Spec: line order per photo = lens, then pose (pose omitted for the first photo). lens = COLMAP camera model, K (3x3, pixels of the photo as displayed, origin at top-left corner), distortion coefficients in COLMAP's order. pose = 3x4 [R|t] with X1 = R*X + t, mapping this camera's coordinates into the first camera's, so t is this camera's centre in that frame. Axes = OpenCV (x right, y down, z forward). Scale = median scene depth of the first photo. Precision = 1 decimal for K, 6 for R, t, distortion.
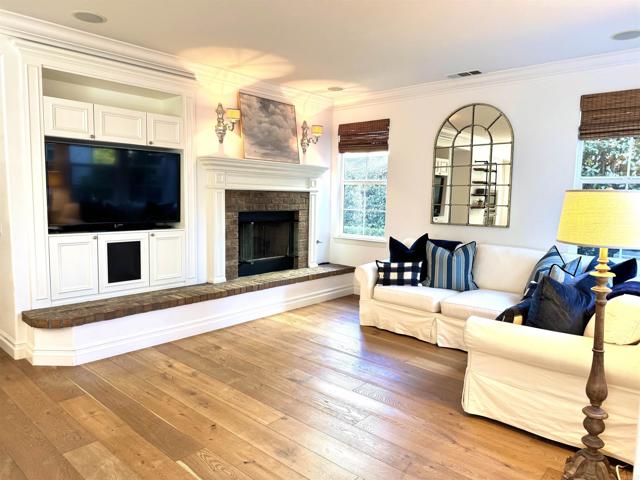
lens RADIAL K [[448.4, 0, 320.0], [0, 448.4, 240.0], [0, 0, 1]] dist [0.101826, -0.115657]
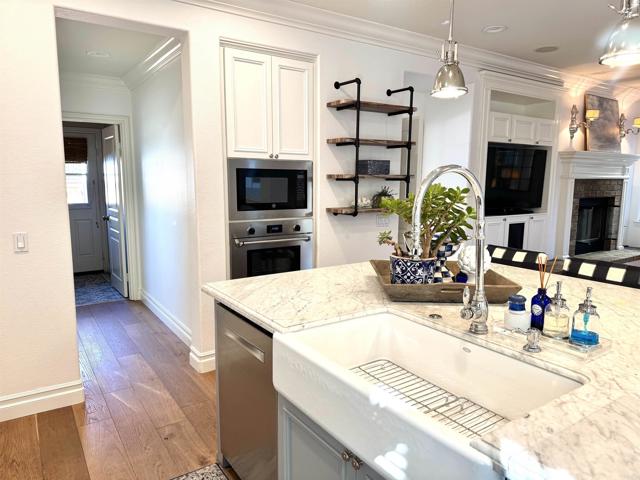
lens RADIAL K [[448.4, 0, 320.0], [0, 448.4, 240.0], [0, 0, 1]] dist [0.101826, -0.115657]
pose [[0.968299, 0.017371, -0.249189, -0.557186], [-0.010486, 0.999526, 0.028933, 0.017562], [0.249573, -0.025403, 0.968023, -0.308366]]
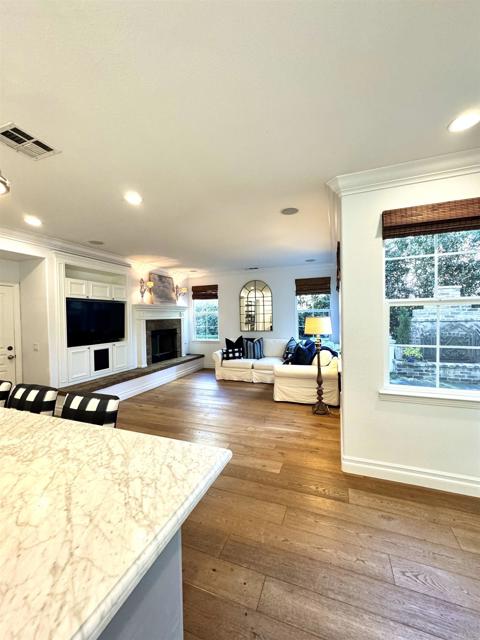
lens RADIAL K [[255.1, 0, 240.0], [0, 255.1, 320.0], [0, 0, 1]] dist [0.000918, 0.000051]
pose [[0.935741, -0.041711, 0.350212, -0.218132], [0.073109, 0.994354, -0.076913, 0.006051], [-0.345026, 0.097574, 0.933507, -0.206898]]
